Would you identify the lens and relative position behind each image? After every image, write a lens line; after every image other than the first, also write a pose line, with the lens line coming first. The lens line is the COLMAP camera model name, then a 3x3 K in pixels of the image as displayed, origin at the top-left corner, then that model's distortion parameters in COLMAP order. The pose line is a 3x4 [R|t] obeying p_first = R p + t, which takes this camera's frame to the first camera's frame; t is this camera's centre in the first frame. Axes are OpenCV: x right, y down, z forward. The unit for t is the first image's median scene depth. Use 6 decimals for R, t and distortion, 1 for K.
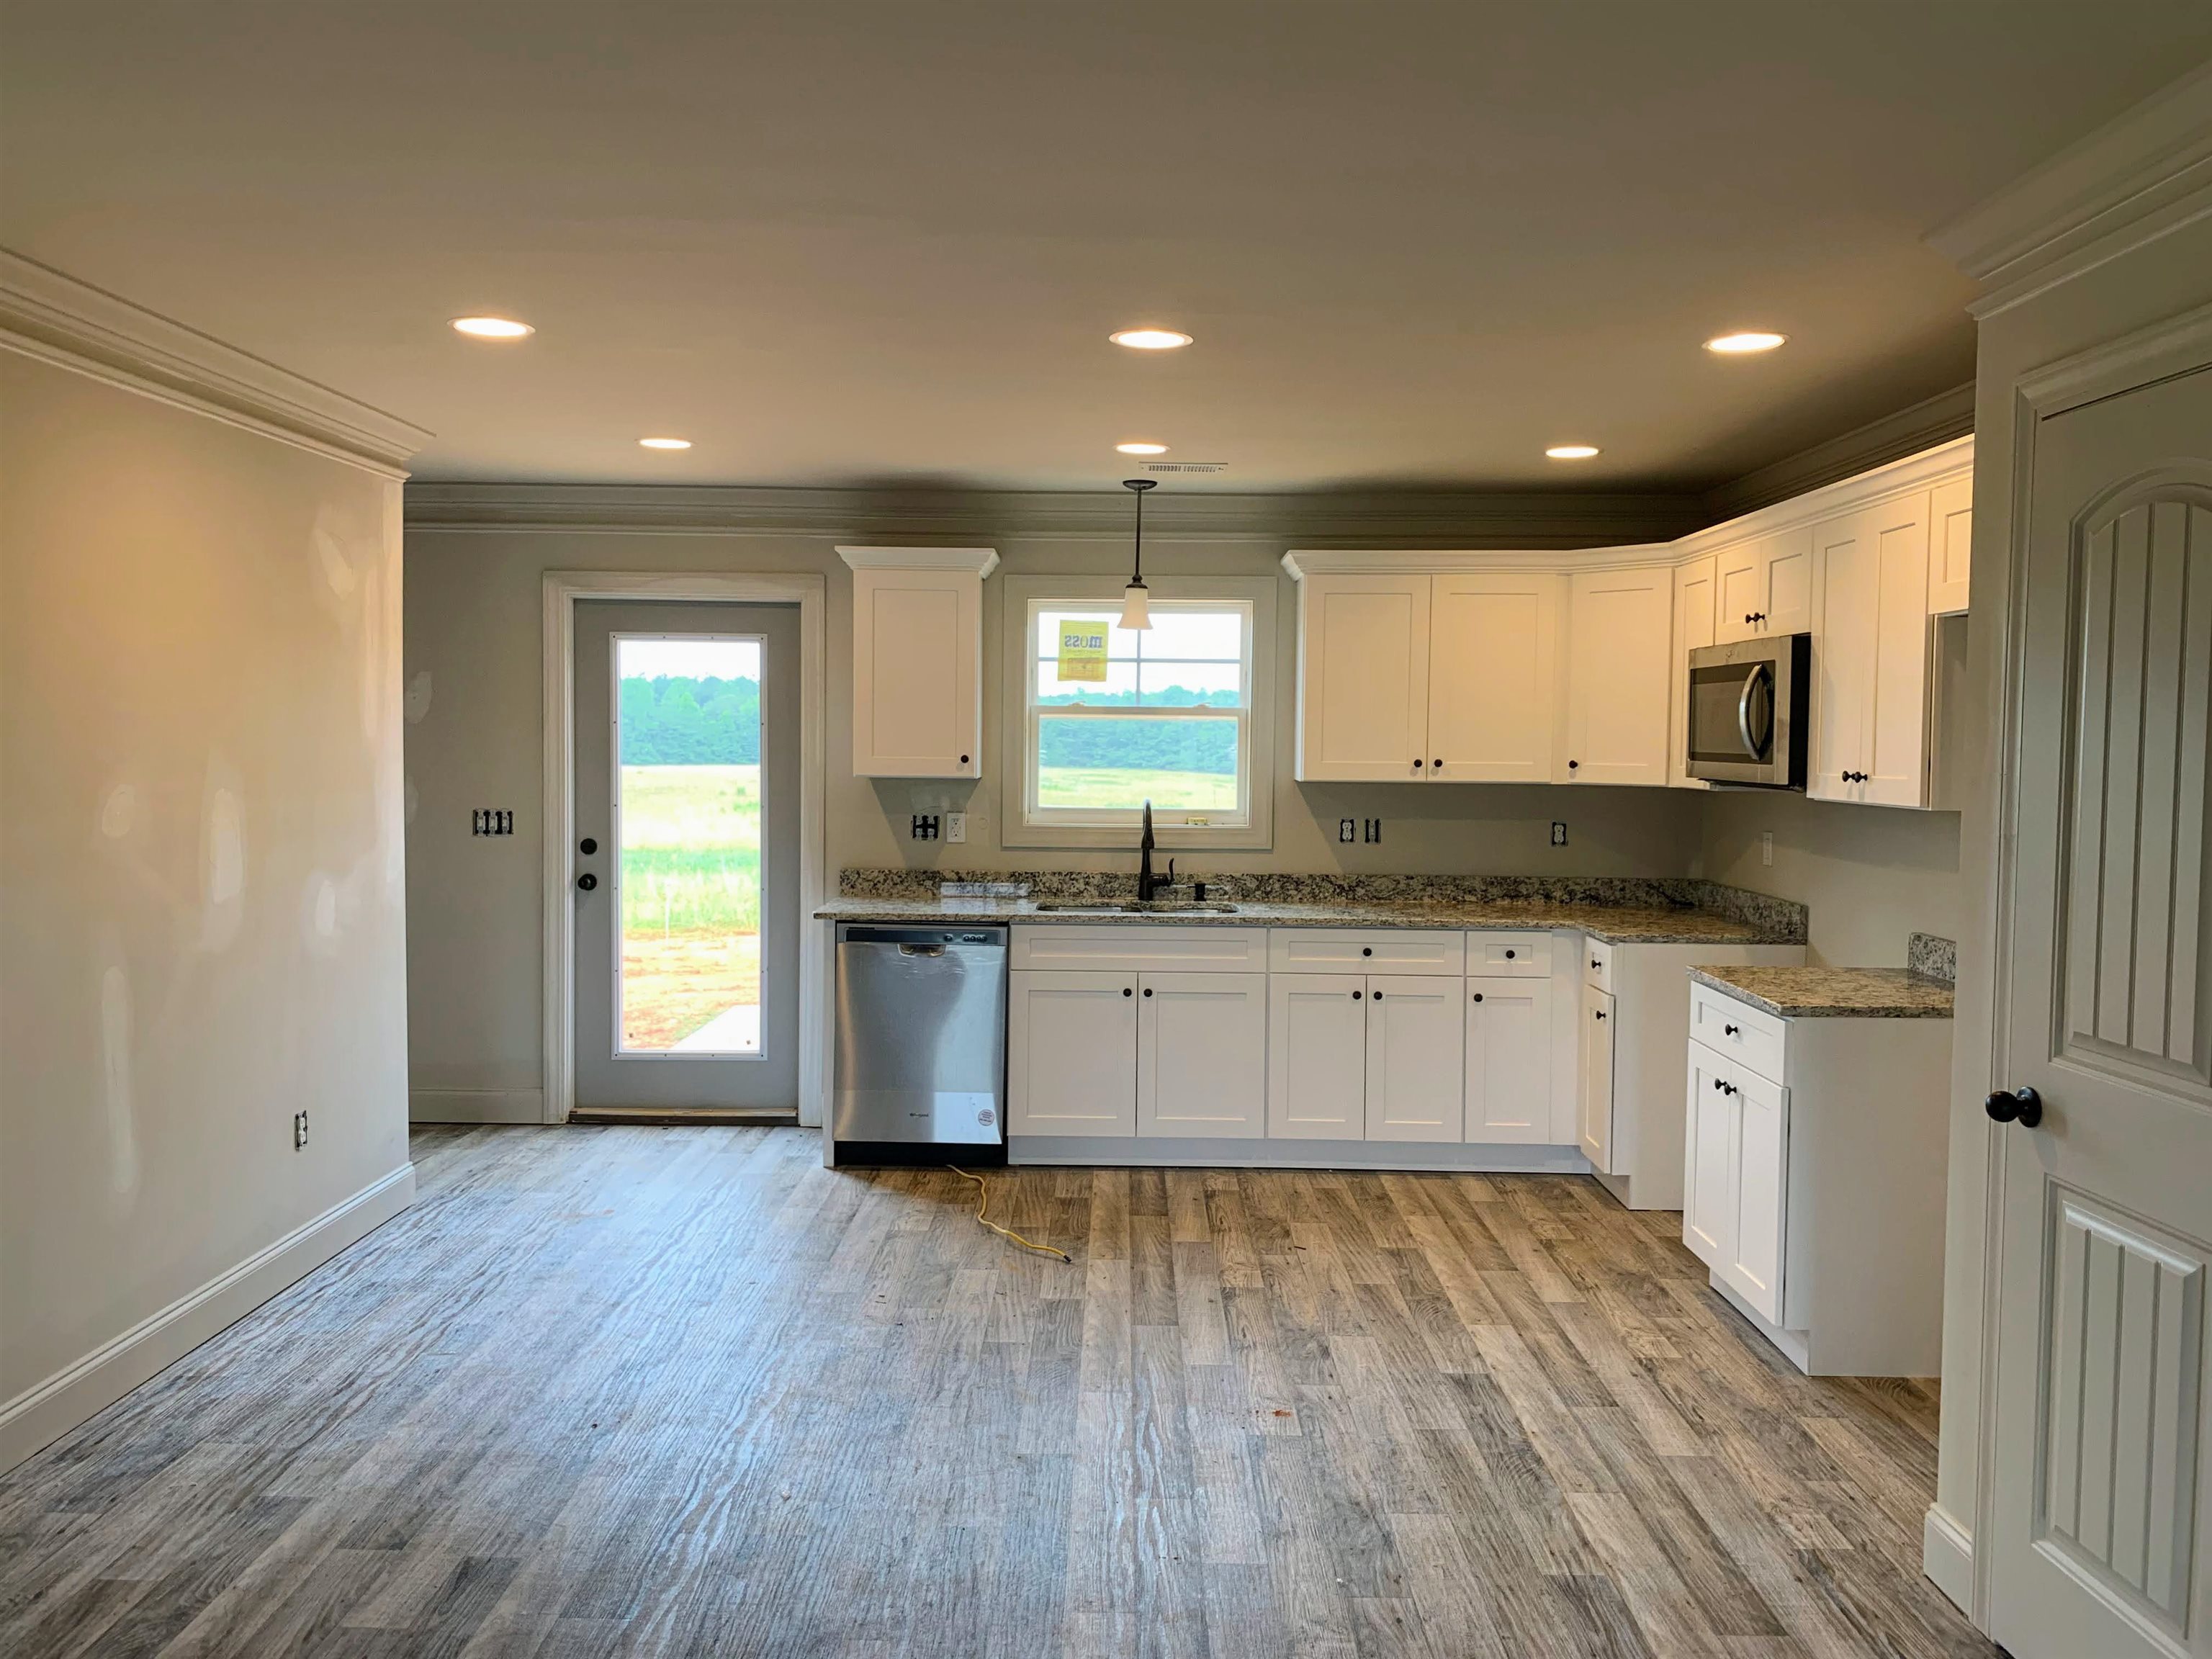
lens RADIAL K [[1726.9, 0, 1106.0], [0, 1726.9, 829.5], [0, 0, 1]] dist [0.126452, -0.238112]
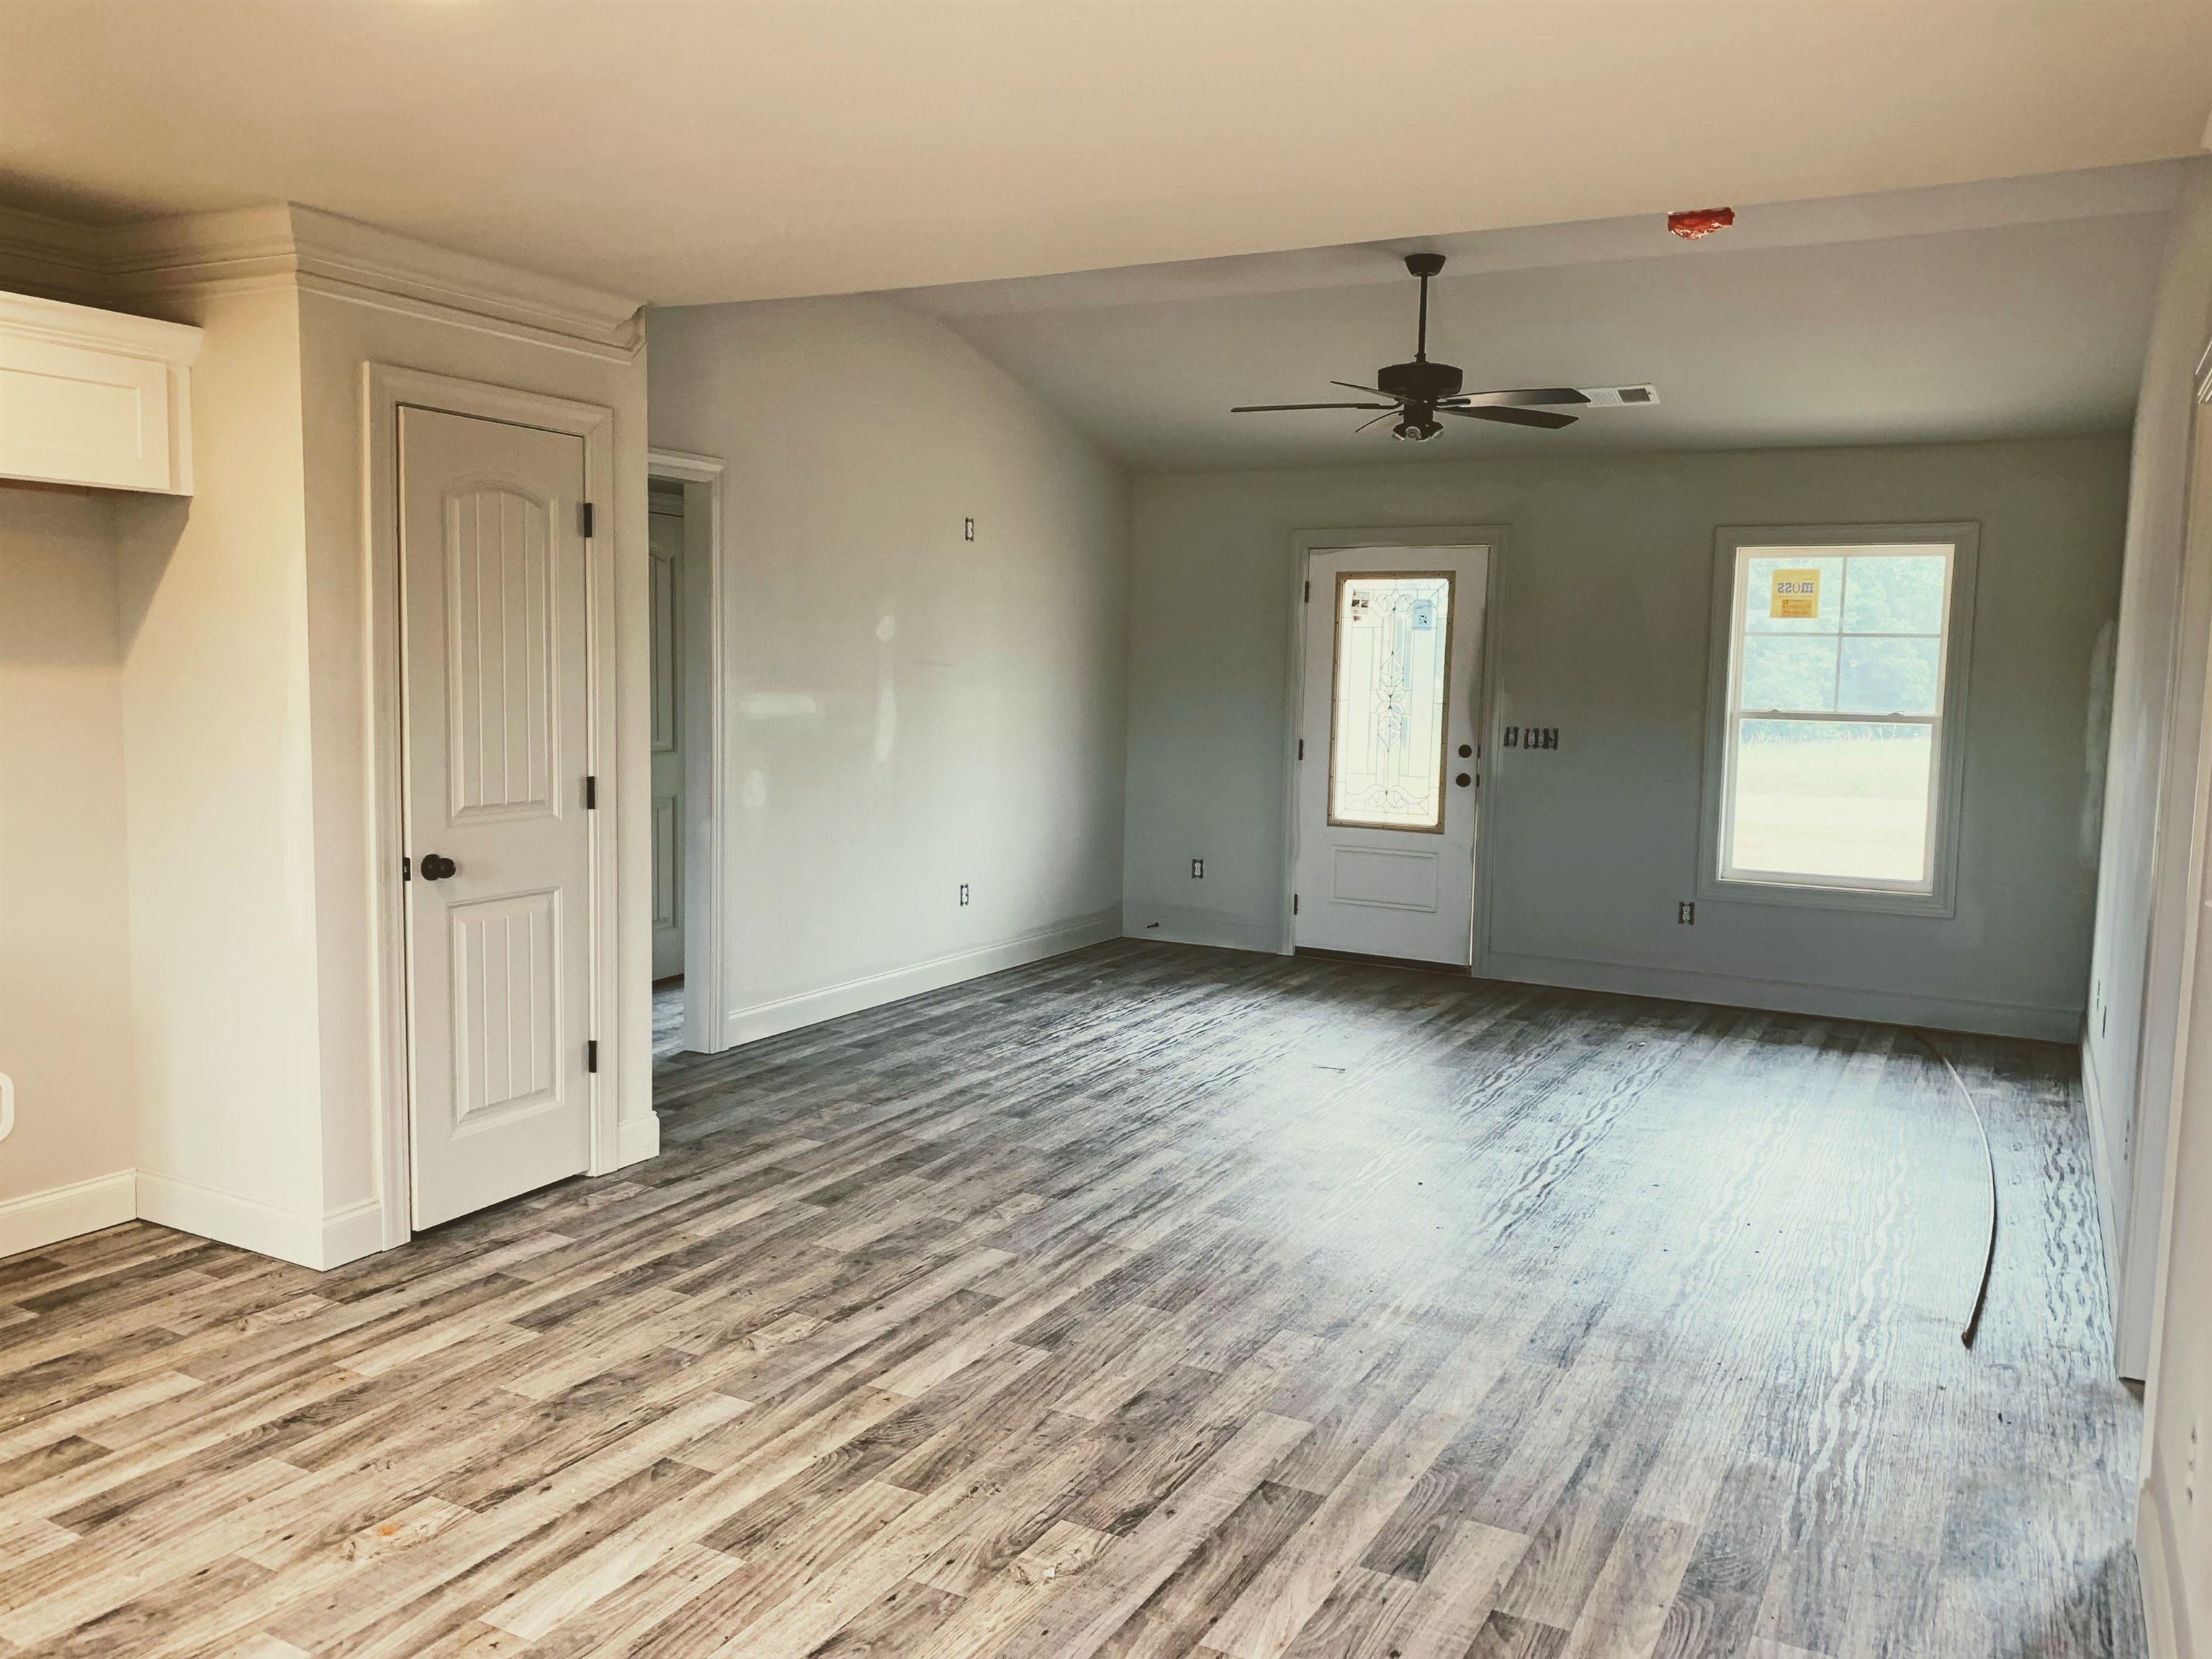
lens RADIAL K [[1726.9, 0, 1106.0], [0, 1726.9, 829.5], [0, 0, 1]] dist [0.126452, -0.238112]
pose [[-0.885150, -0.076281, 0.459011, -0.329904], [-0.005249, 0.988045, 0.154077, -0.053427], [-0.465277, 0.133972, -0.874968, 0.983841]]
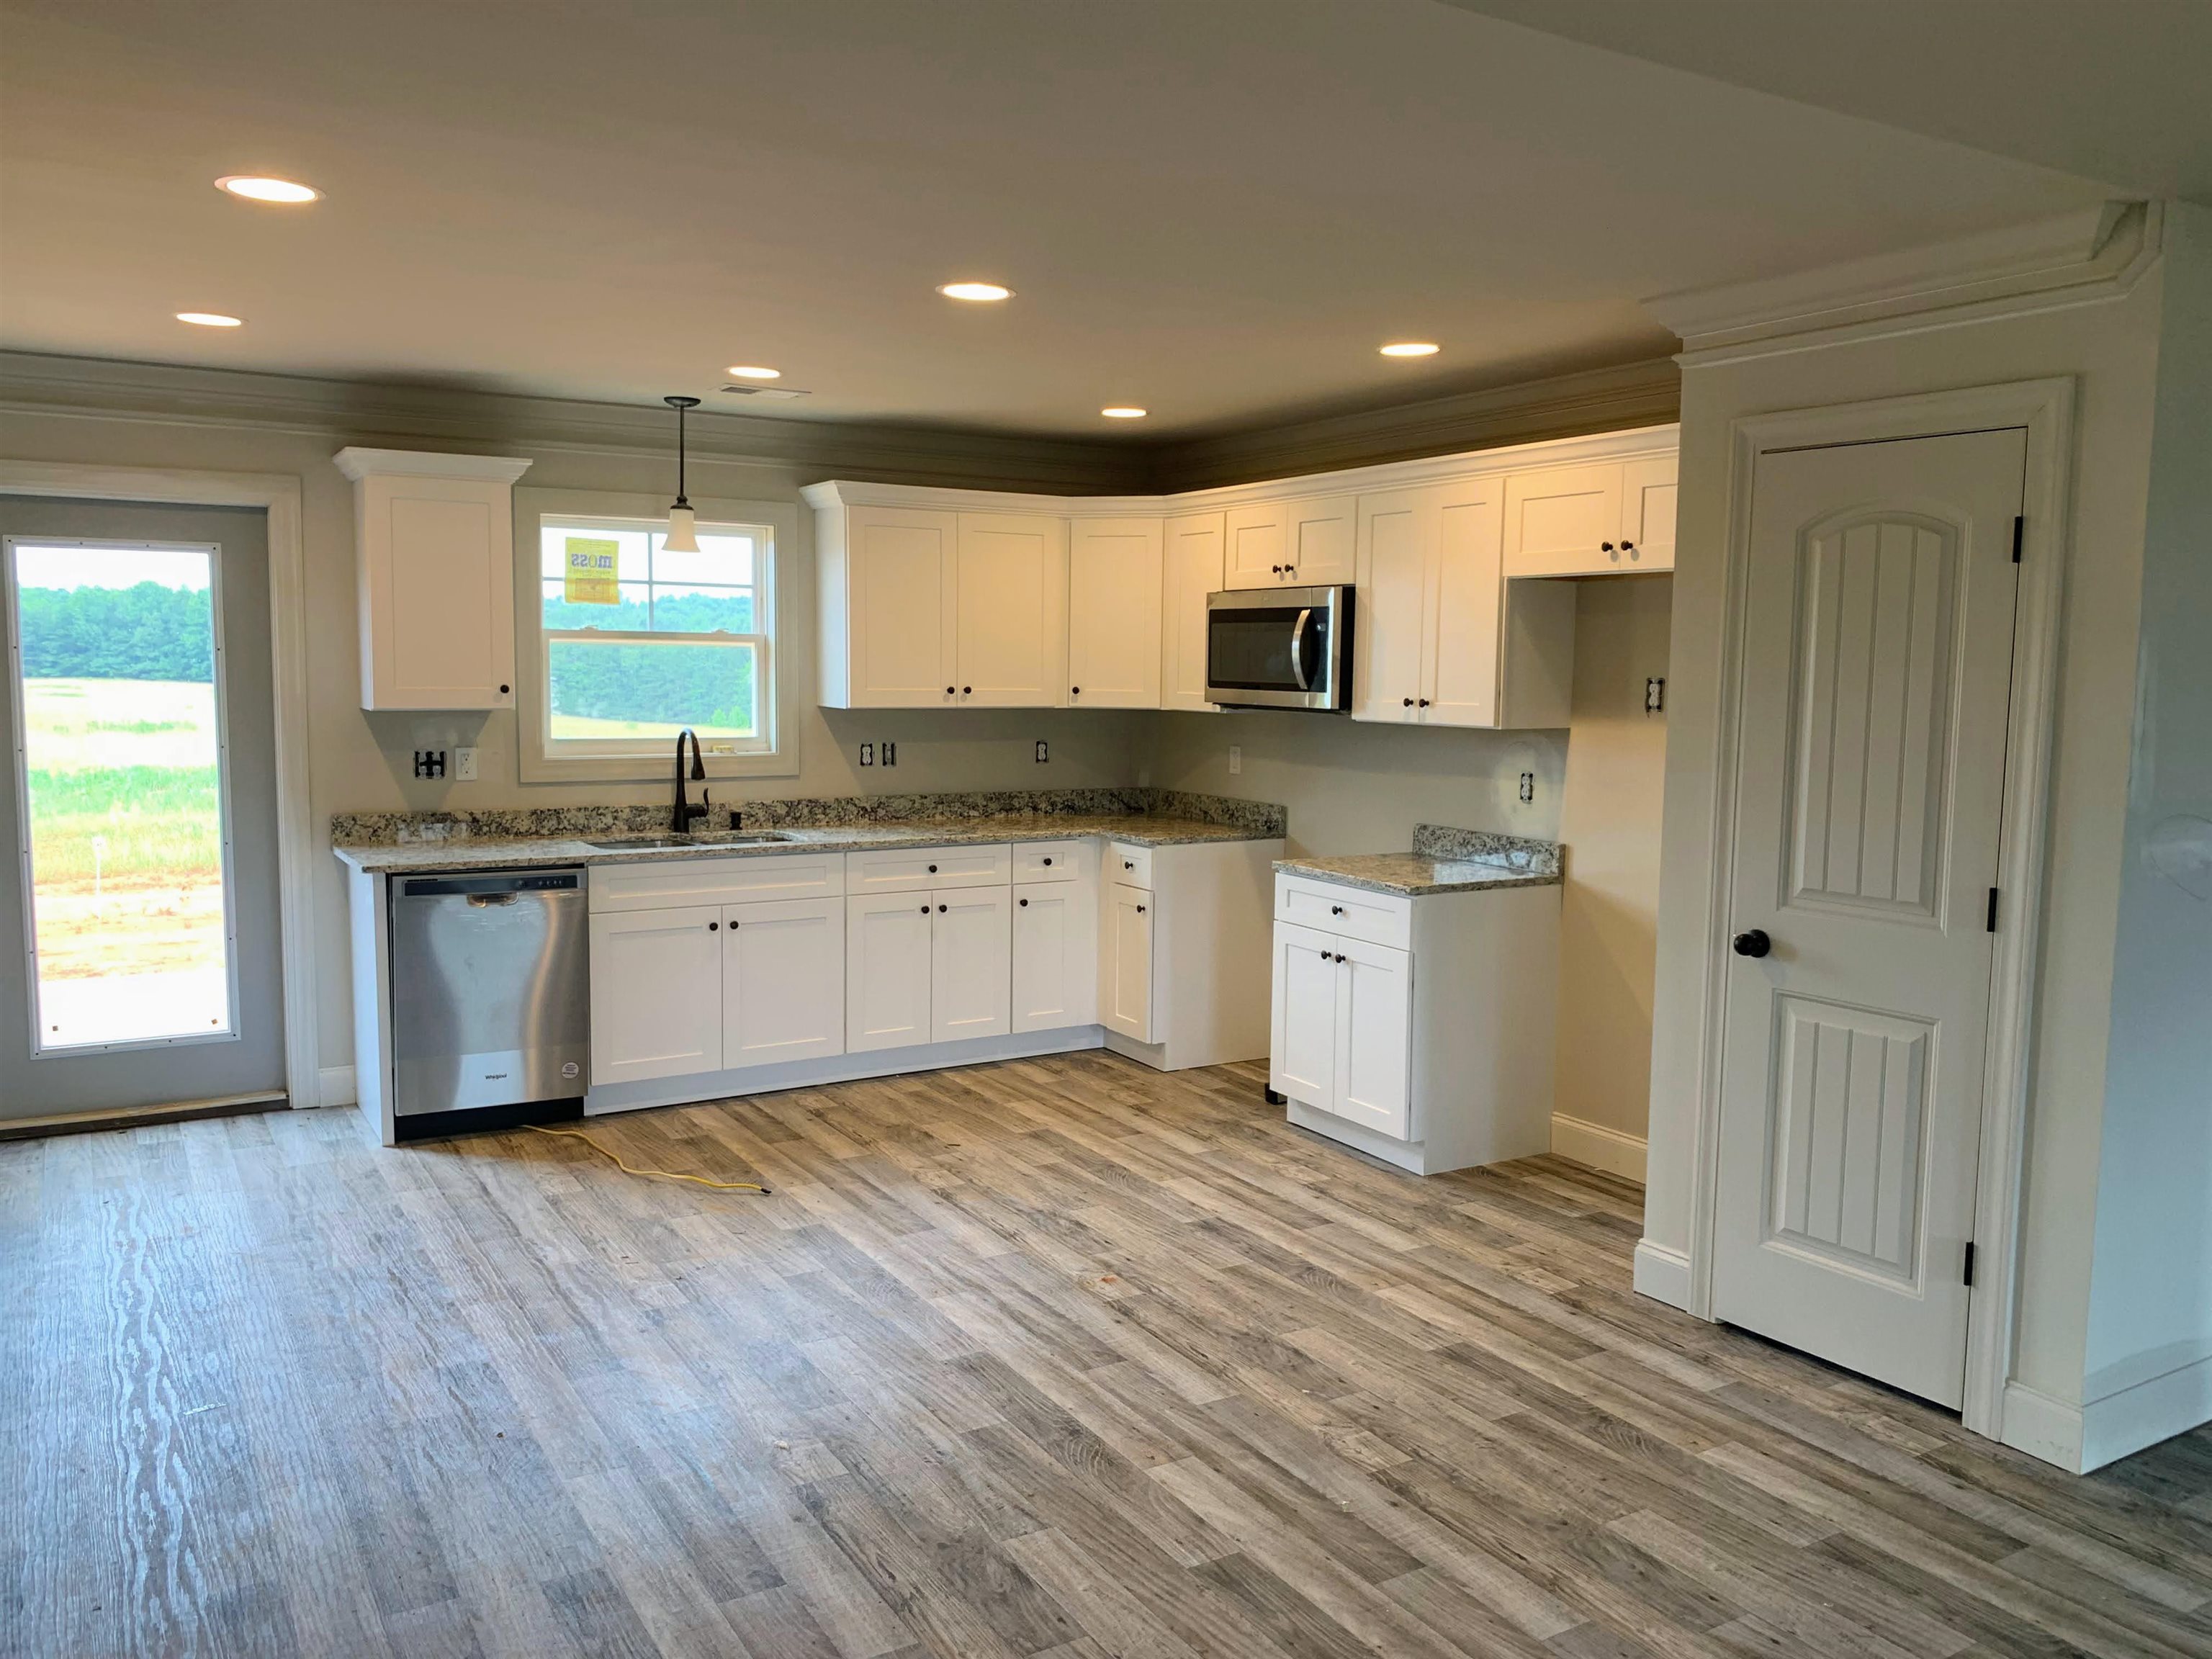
lens RADIAL K [[1726.9, 0, 1106.0], [0, 1726.9, 829.5], [0, 0, 1]] dist [0.126452, -0.238112]
pose [[0.849851, -0.053617, 0.524289, -0.314313], [0.025331, 0.997817, 0.060983, -0.015593], [-0.526415, -0.038546, 0.849354, 0.040284]]
